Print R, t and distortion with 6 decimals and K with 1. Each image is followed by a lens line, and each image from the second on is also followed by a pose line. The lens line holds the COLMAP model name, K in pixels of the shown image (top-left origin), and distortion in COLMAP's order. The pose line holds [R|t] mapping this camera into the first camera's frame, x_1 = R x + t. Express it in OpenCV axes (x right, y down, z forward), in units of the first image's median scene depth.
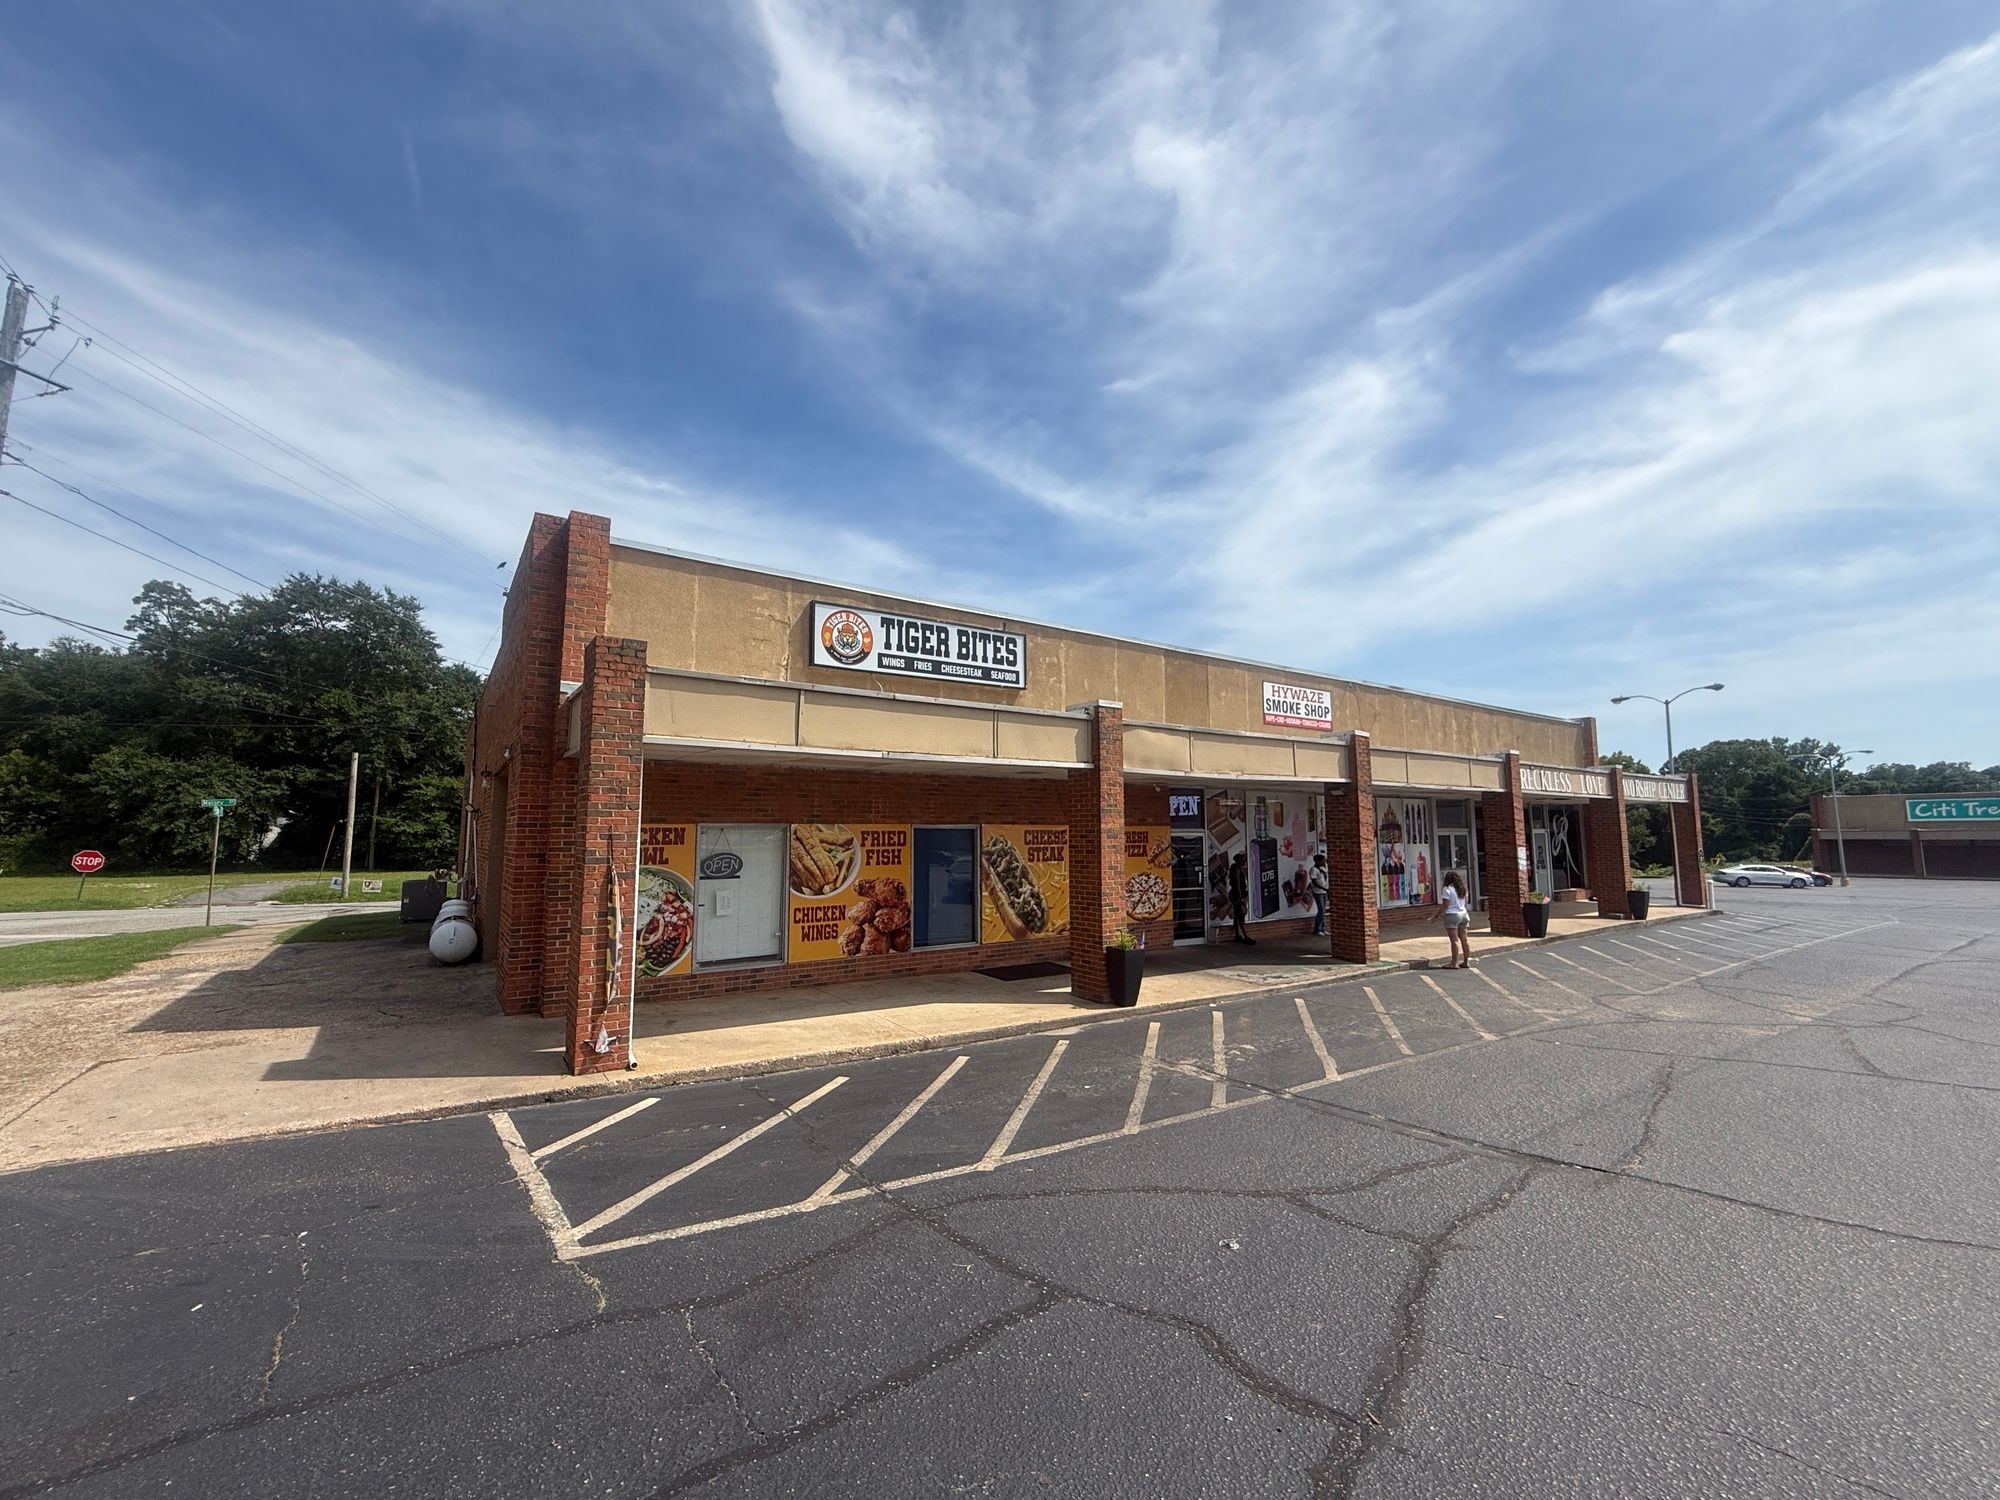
lens RADIAL K [[809.1, 0, 1000.0], [0, 809.1, 750.0], [0, 0, 1]] dist [0.000229, 0.000128]
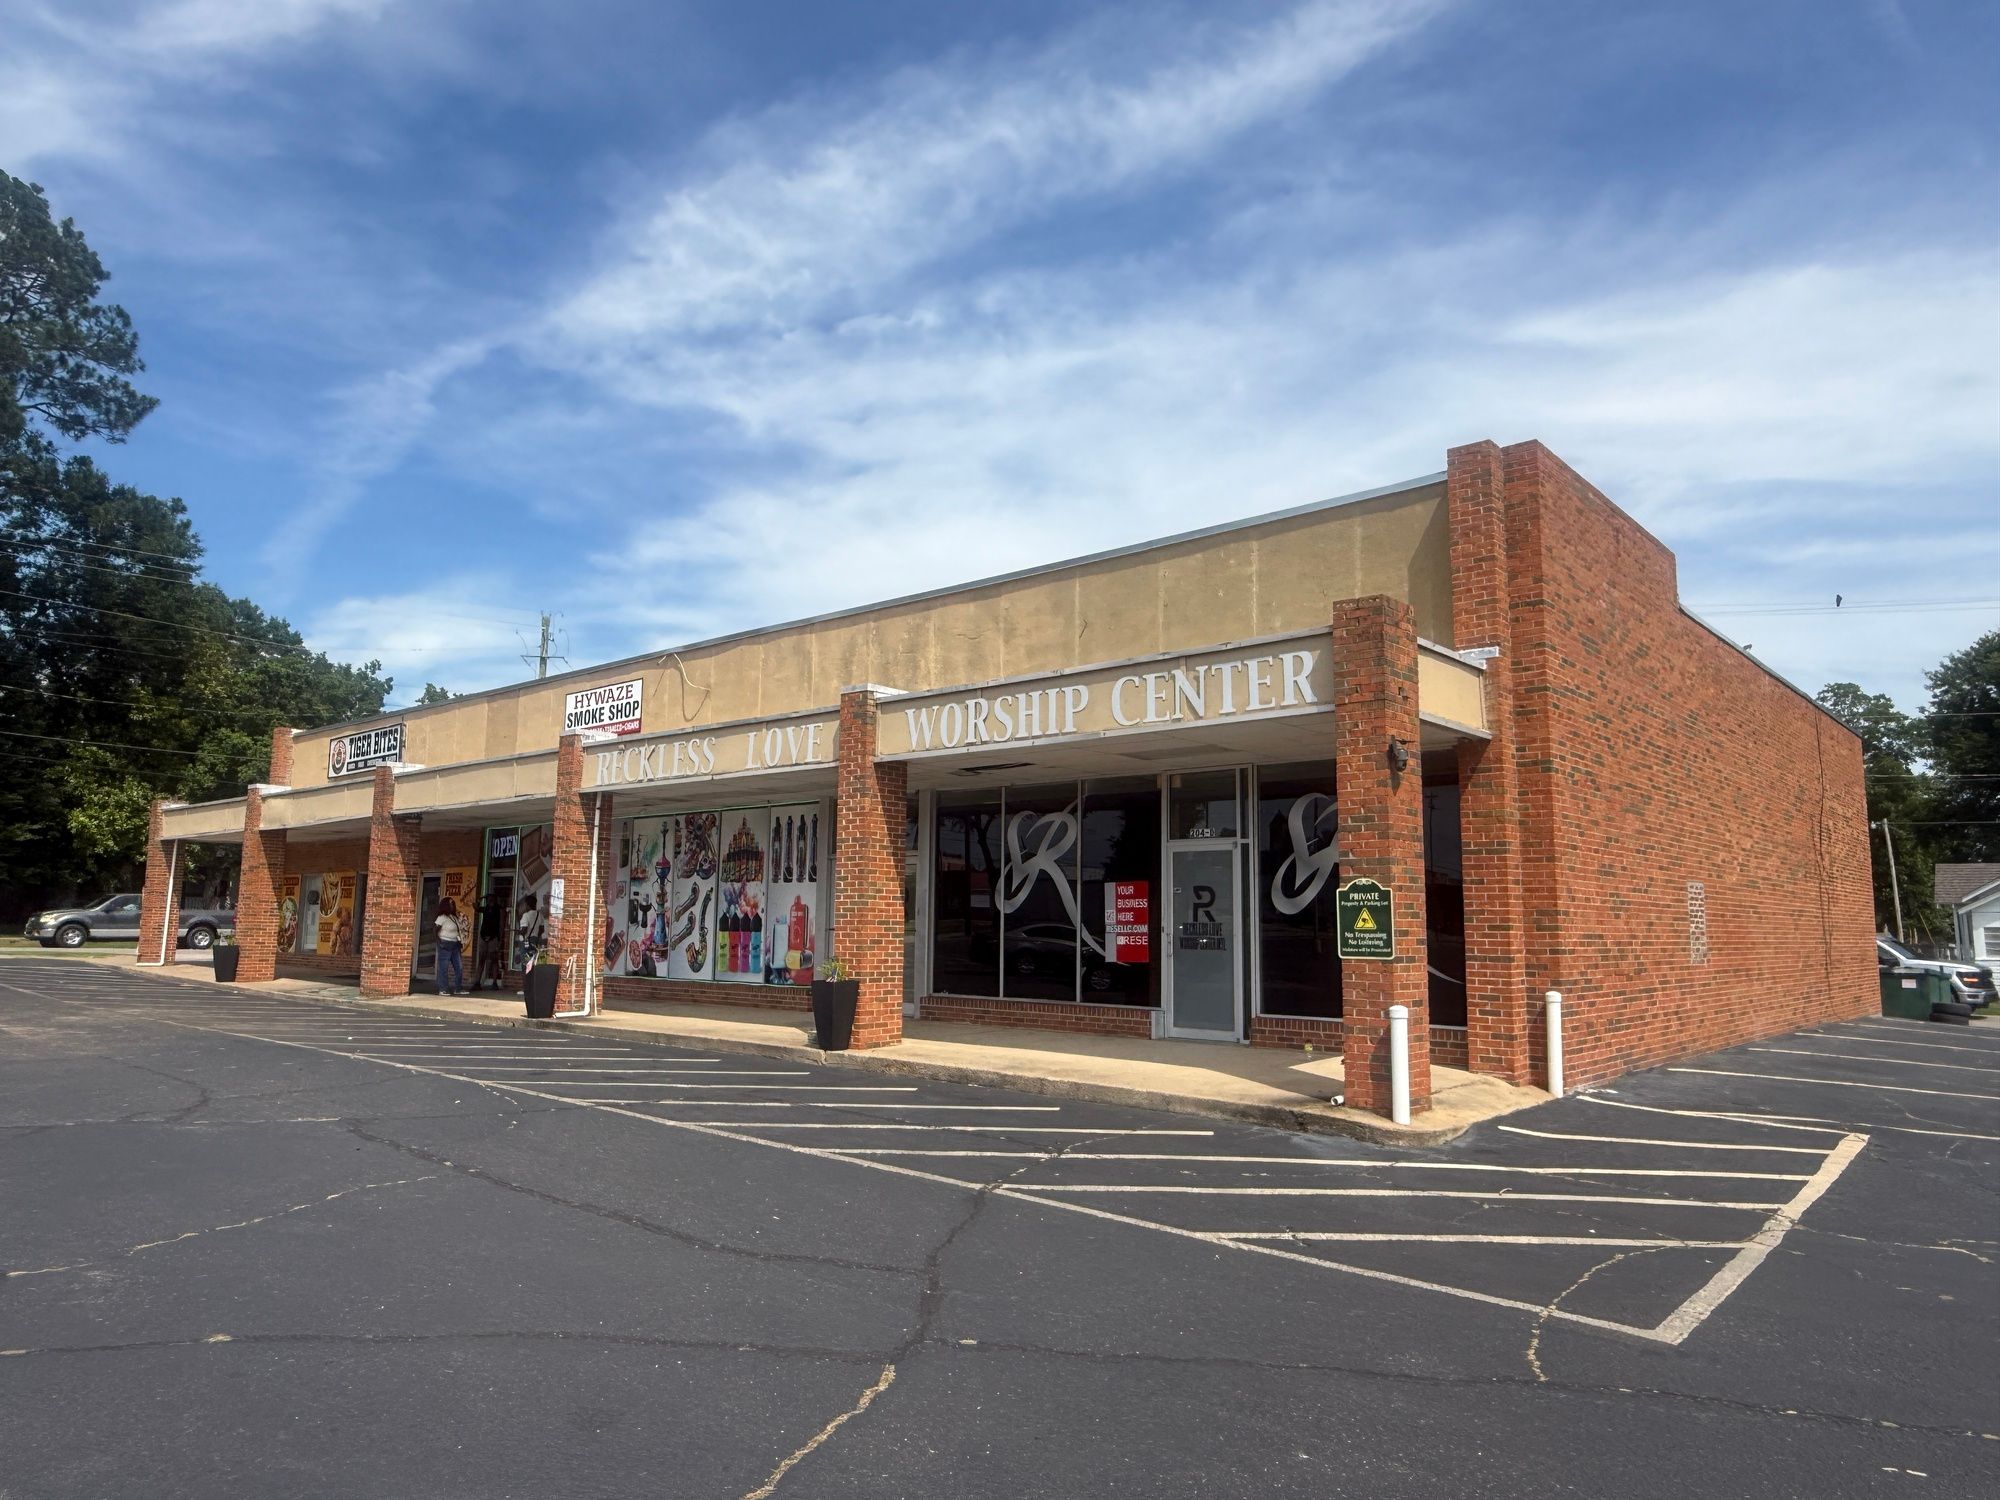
lens RADIAL K [[1210.9, 0, 1065.7], [0, 1210.9, 784.4], [0, 0, 1]] dist [-0.004321, -0.000629]
pose [[0.286080, -0.109460, -0.951933, 2.393769], [0.083368, 0.992530, -0.089074, 0.238154], [0.954572, -0.053878, 0.293068, 1.592006]]
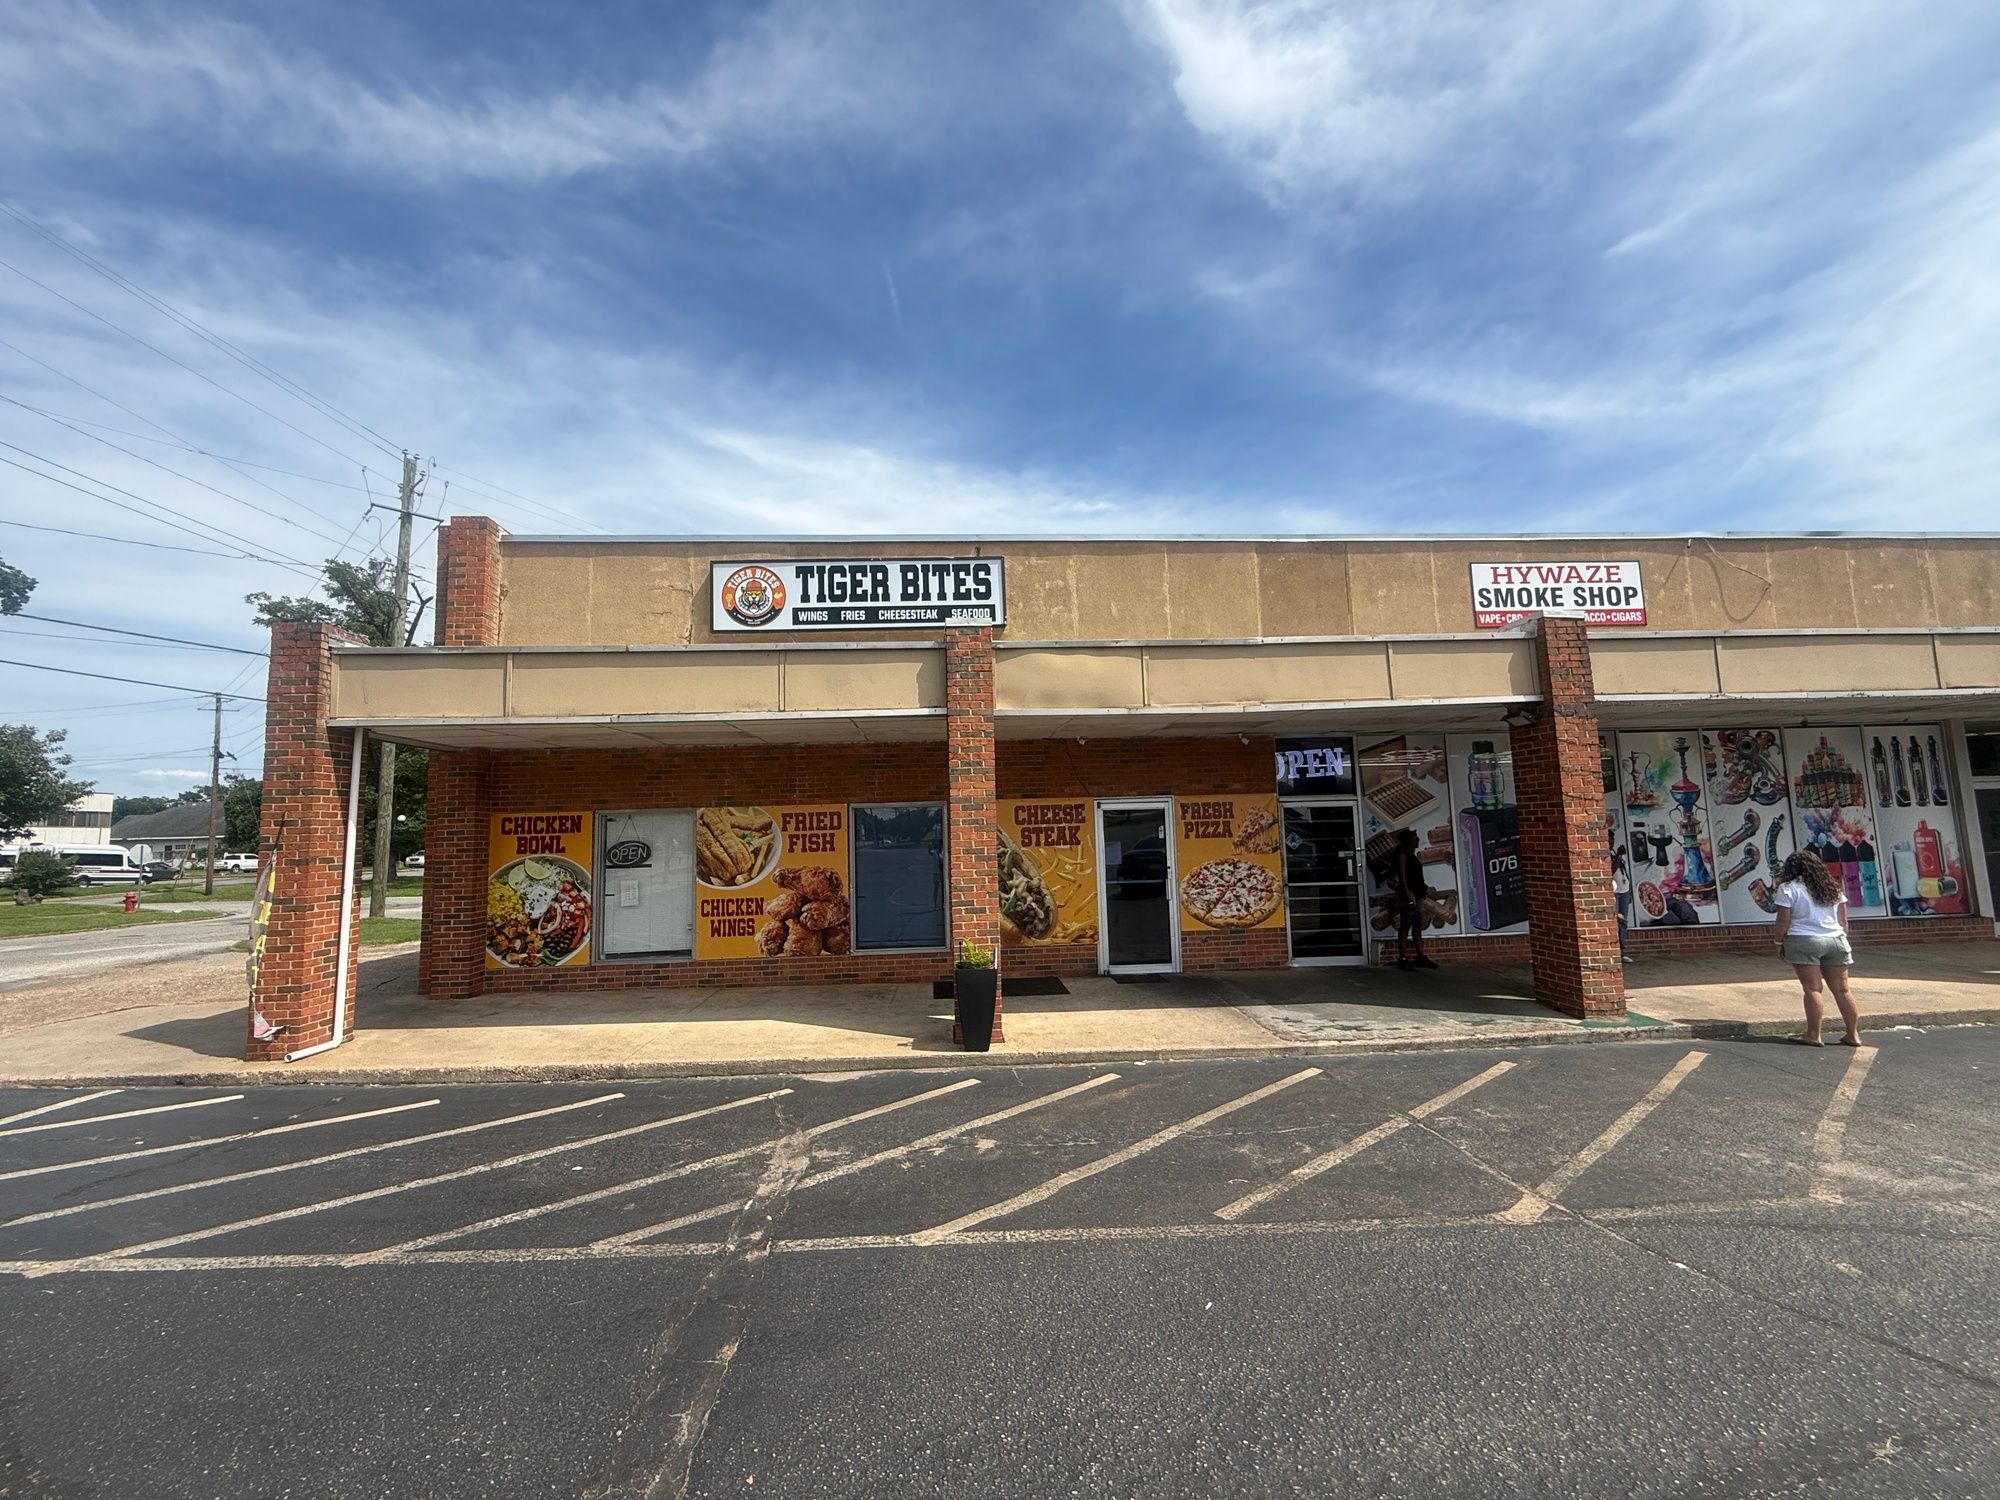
lens RADIAL K [[812.0, 0, 1000.0], [0, 812.0, 750.0], [0, 0, 1]] dist [-0.000287, -0.000064]
pose [[0.854420, -0.075074, -0.514130, 0.462108], [0.080262, 0.996700, -0.012154, 0.058425], [0.513346, -0.030881, 0.857626, 0.352286]]
